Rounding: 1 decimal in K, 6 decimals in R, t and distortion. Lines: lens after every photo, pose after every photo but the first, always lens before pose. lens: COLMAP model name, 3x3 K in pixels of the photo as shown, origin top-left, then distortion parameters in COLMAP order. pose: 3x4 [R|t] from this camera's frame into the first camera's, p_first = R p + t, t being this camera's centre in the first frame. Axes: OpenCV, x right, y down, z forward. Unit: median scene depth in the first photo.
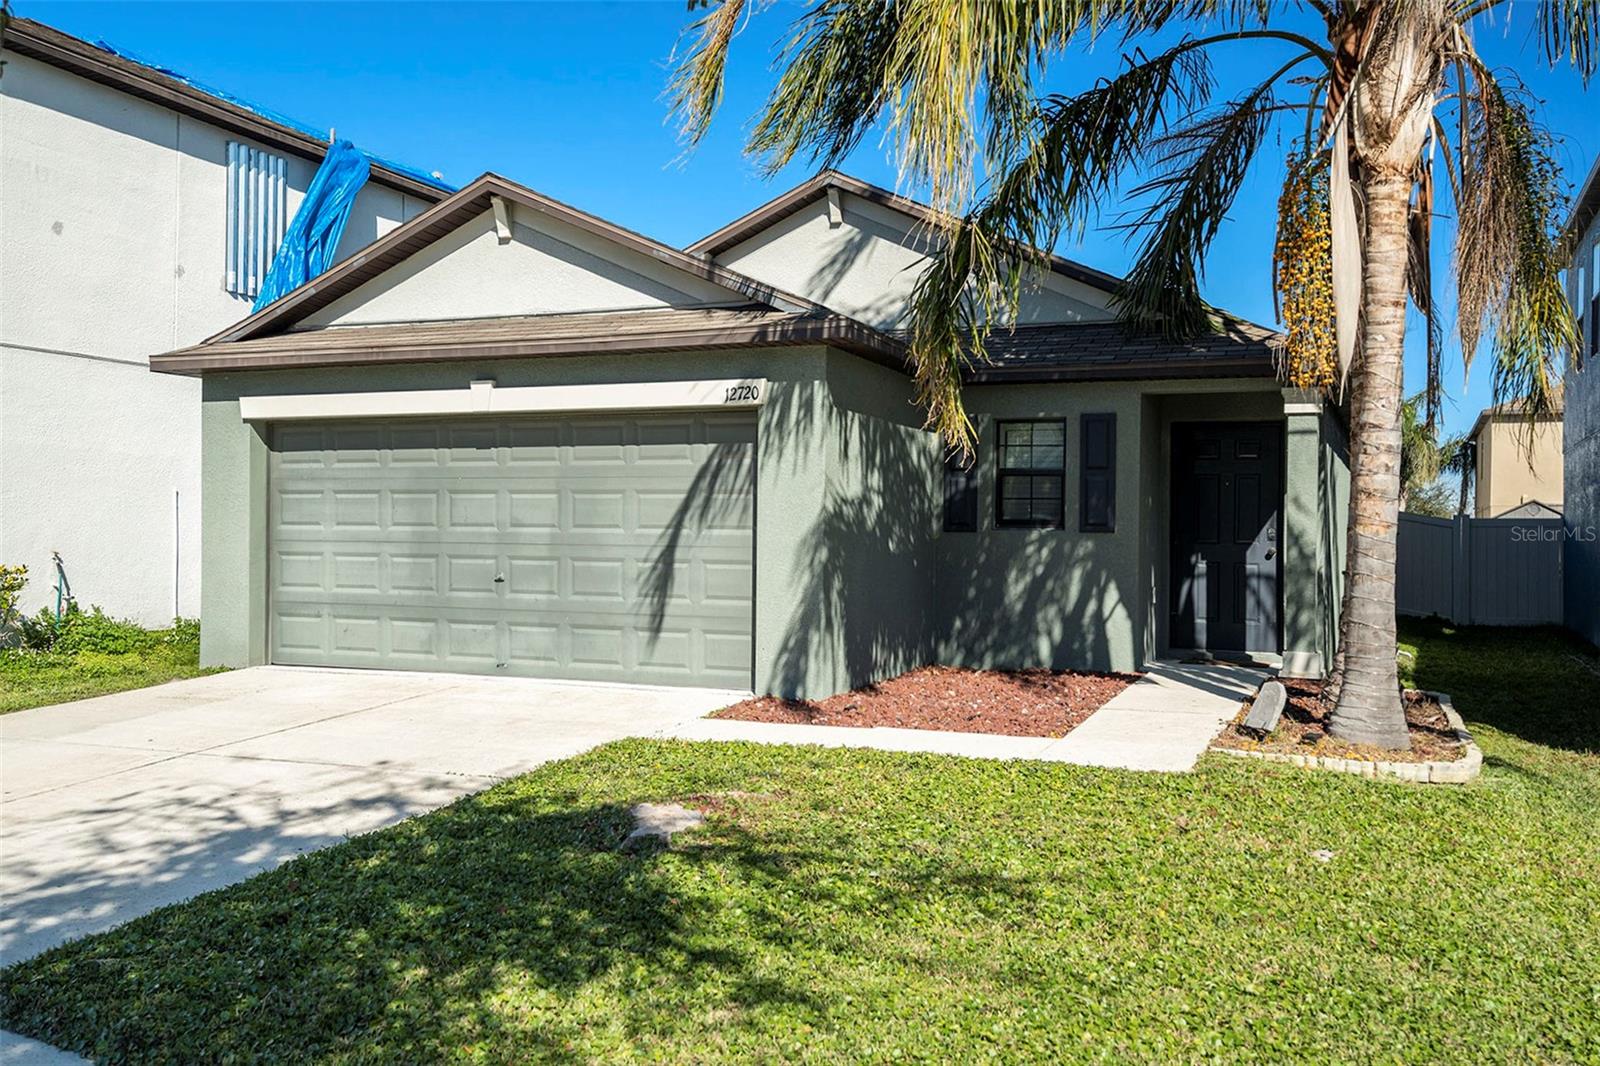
lens RADIAL K [[1575.5, 0, 781.2], [0, 1575.5, 534.9], [0, 0, 1]] dist [0.074488, 0.000000]
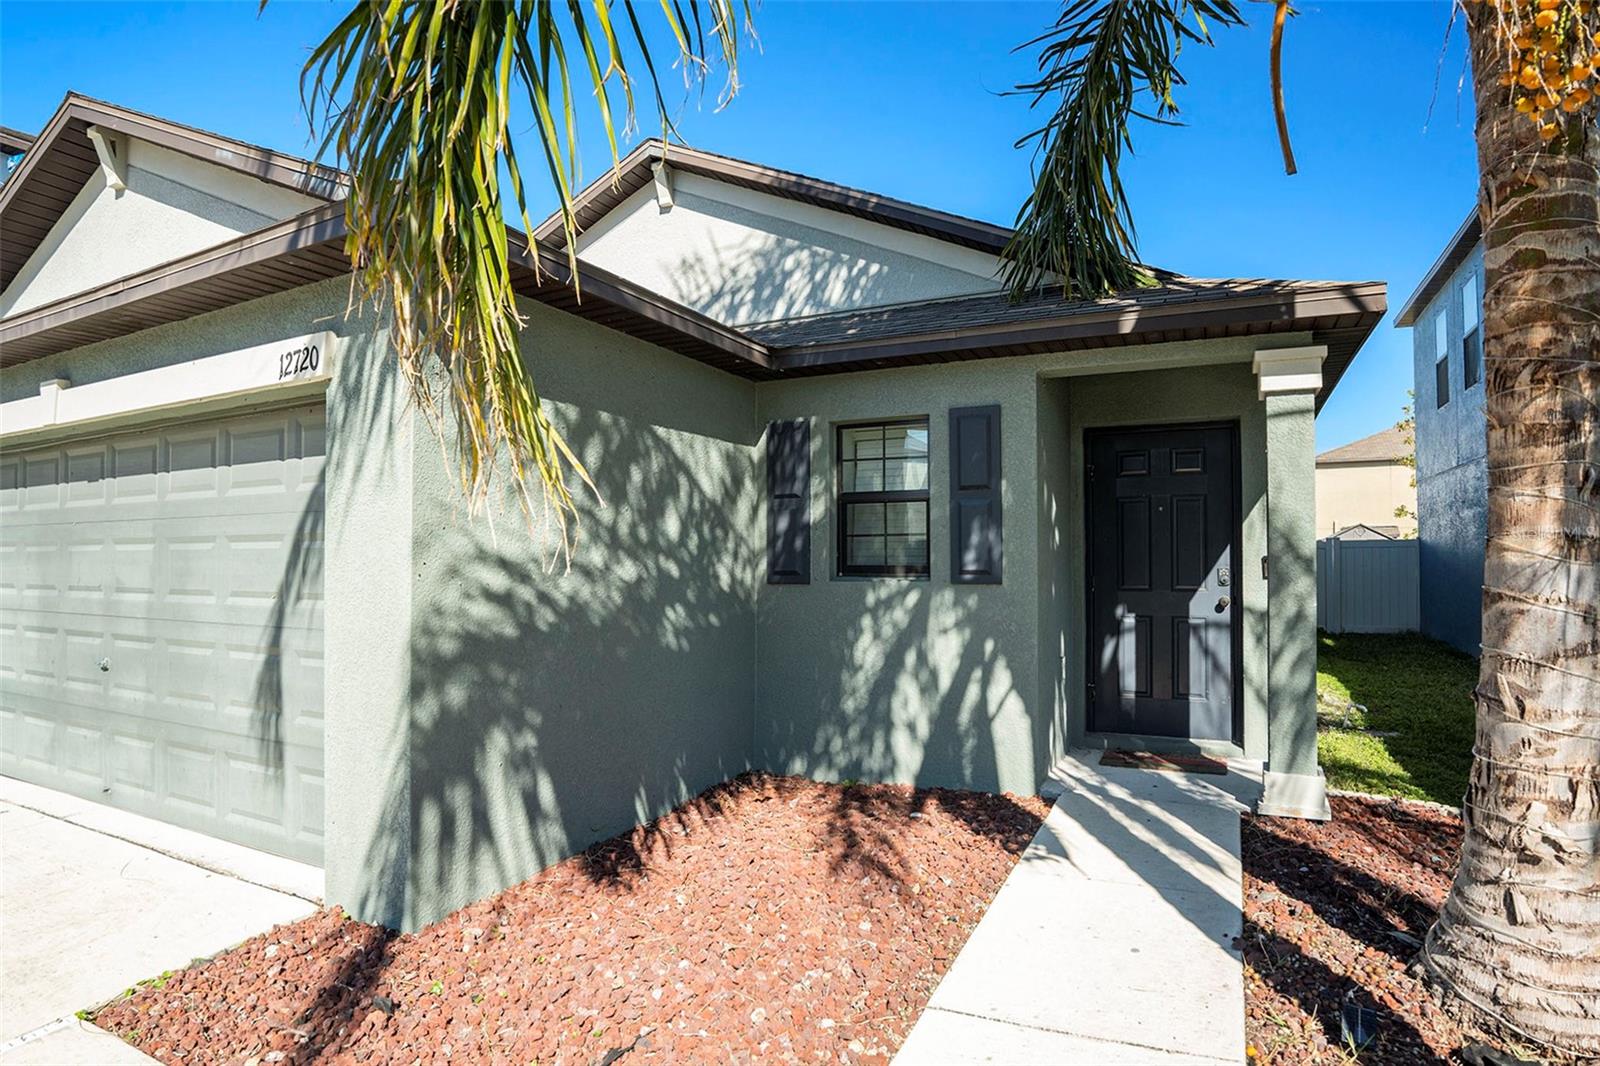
lens RADIAL K [[903.0, 0, 814.3], [0, 903.0, 526.8], [0, 0, 1]] dist [-0.103113, 0.021376]
pose [[0.998511, -0.021684, -0.050061, 0.150954], [0.020234, 0.999366, -0.029292, -0.016042], [0.050664, 0.028236, 0.998317, 0.618369]]
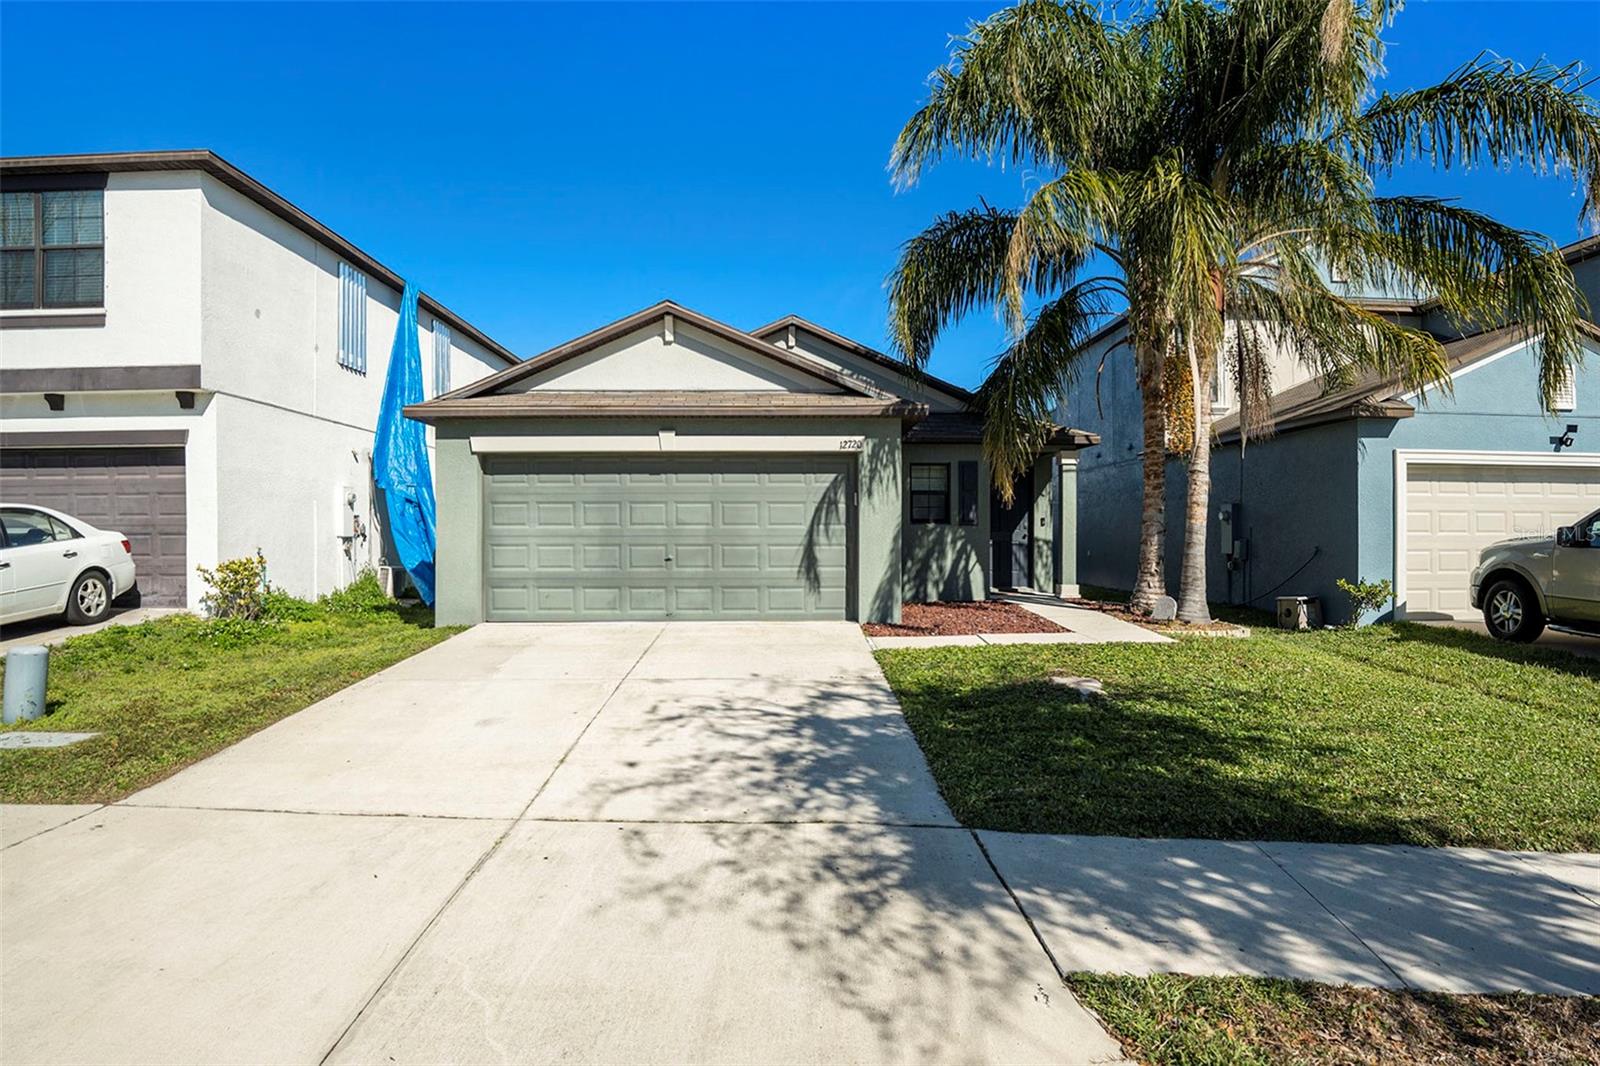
lens RADIAL K [[903.0, 0, 832.3], [0, 903.0, 517.4], [0, 0, 1]] dist [-0.103113, 0.021376]
pose [[0.883111, -0.006004, 0.469125, -0.435258], [0.012341, 0.999869, -0.010436, -0.001711], [-0.469001, 0.015006, 0.883070, 0.138344]]
